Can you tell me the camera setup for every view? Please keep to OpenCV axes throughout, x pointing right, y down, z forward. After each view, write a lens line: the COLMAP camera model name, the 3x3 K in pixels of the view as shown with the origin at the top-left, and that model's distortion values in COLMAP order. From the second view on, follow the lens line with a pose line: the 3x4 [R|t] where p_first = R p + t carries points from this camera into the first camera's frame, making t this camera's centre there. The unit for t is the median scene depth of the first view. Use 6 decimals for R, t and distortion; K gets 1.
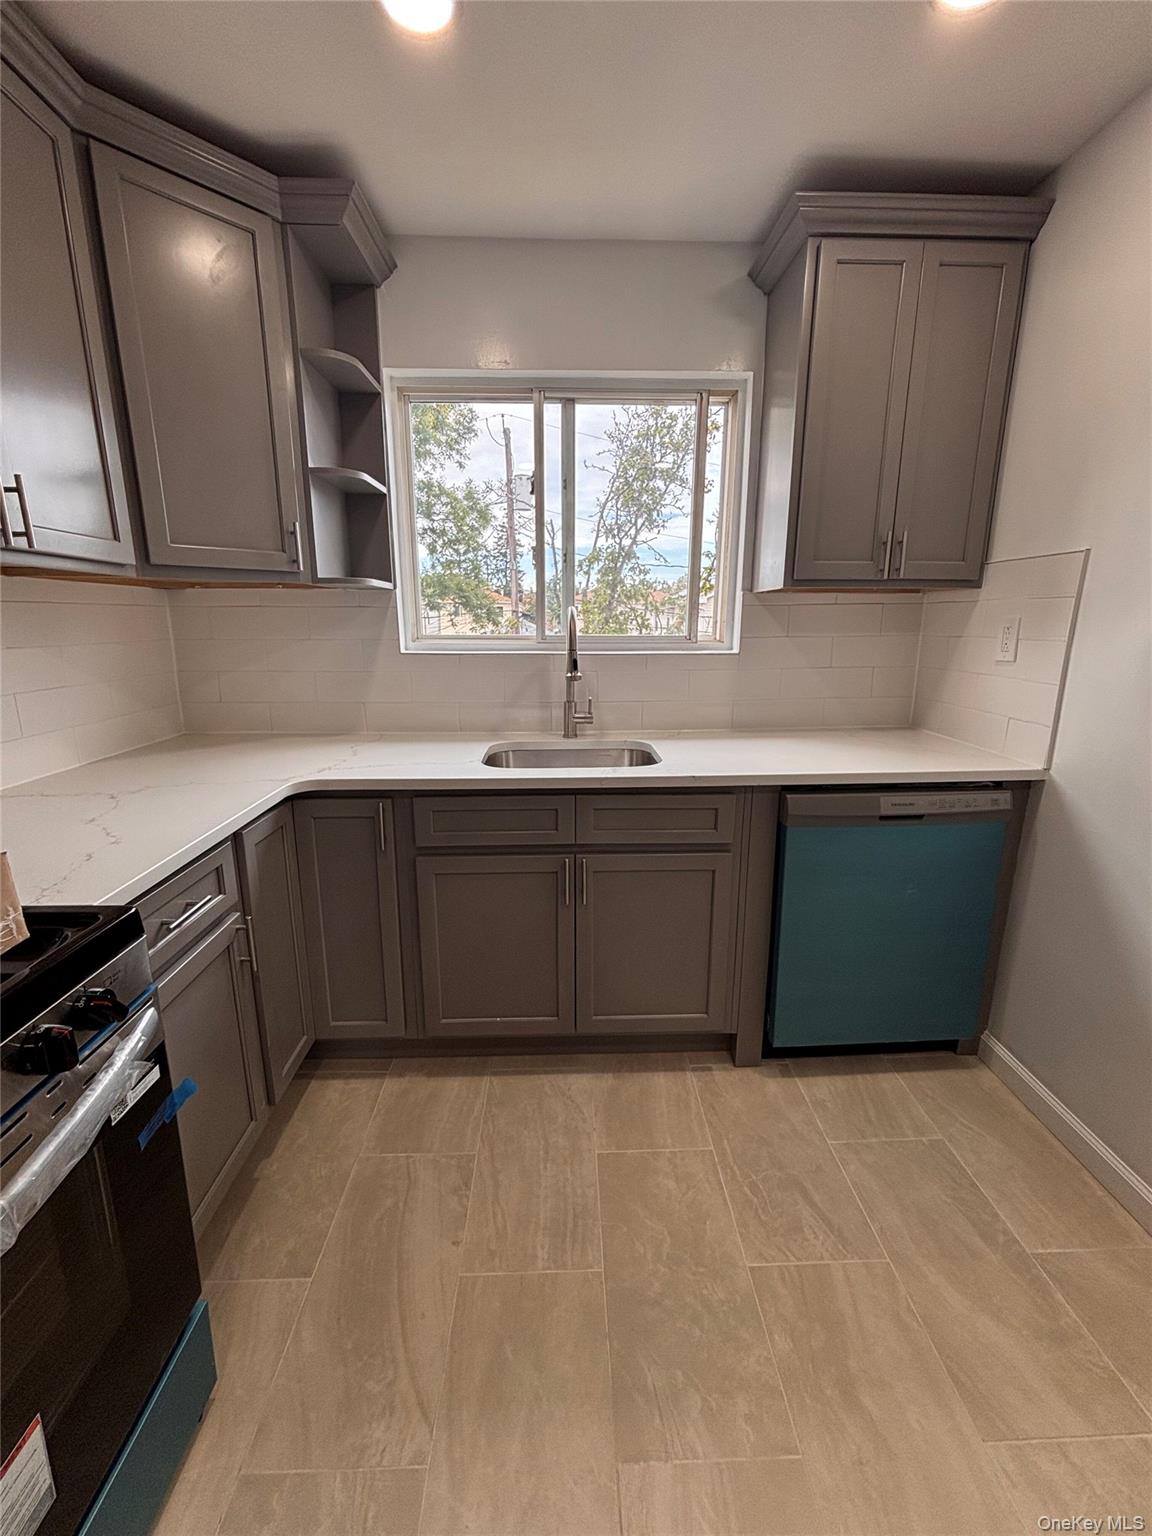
lens RADIAL K [[627.9, 0, 581.1], [0, 627.9, 763.2], [0, 0, 1]] dist [0.000147, 0.000734]
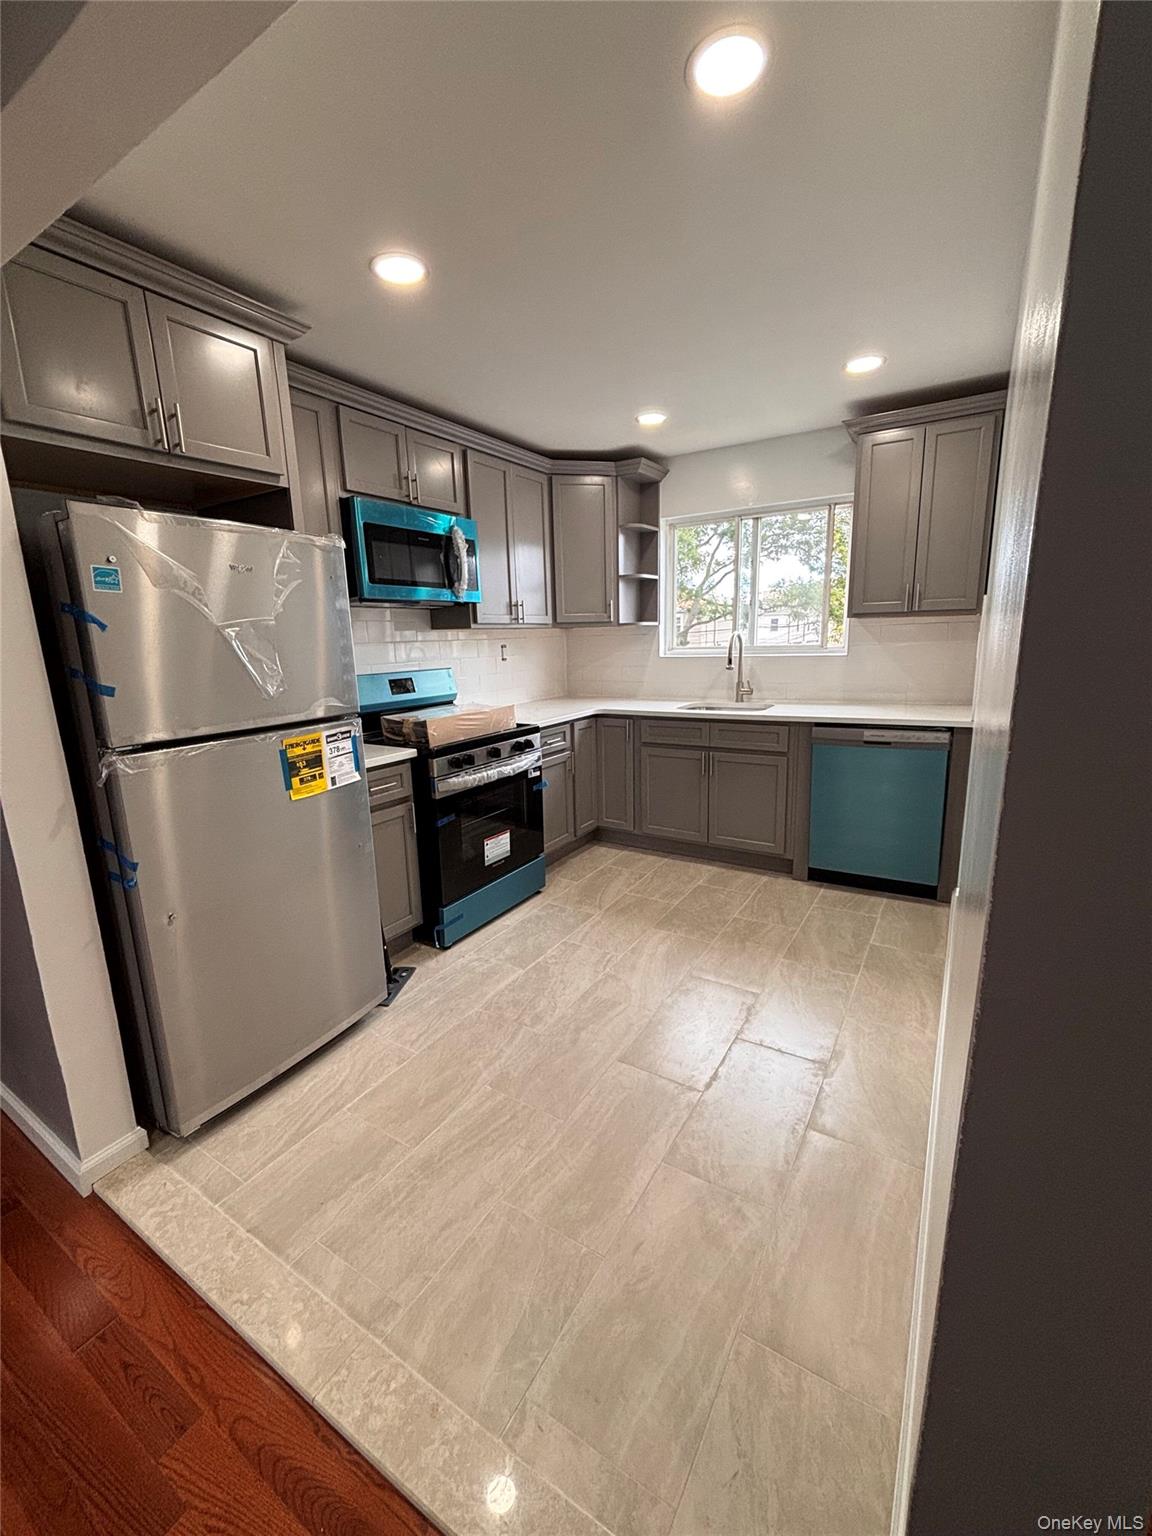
lens RADIAL K [[627.9, 0, 579.1], [0, 627.9, 764.2], [0, 0, 1]] dist [0.000147, 0.000734]
pose [[0.832184, 0.086567, -0.547701, 0.756190], [-0.094635, 0.995420, 0.013542, 0.195427], [0.546365, 0.040562, 0.836564, -0.961637]]
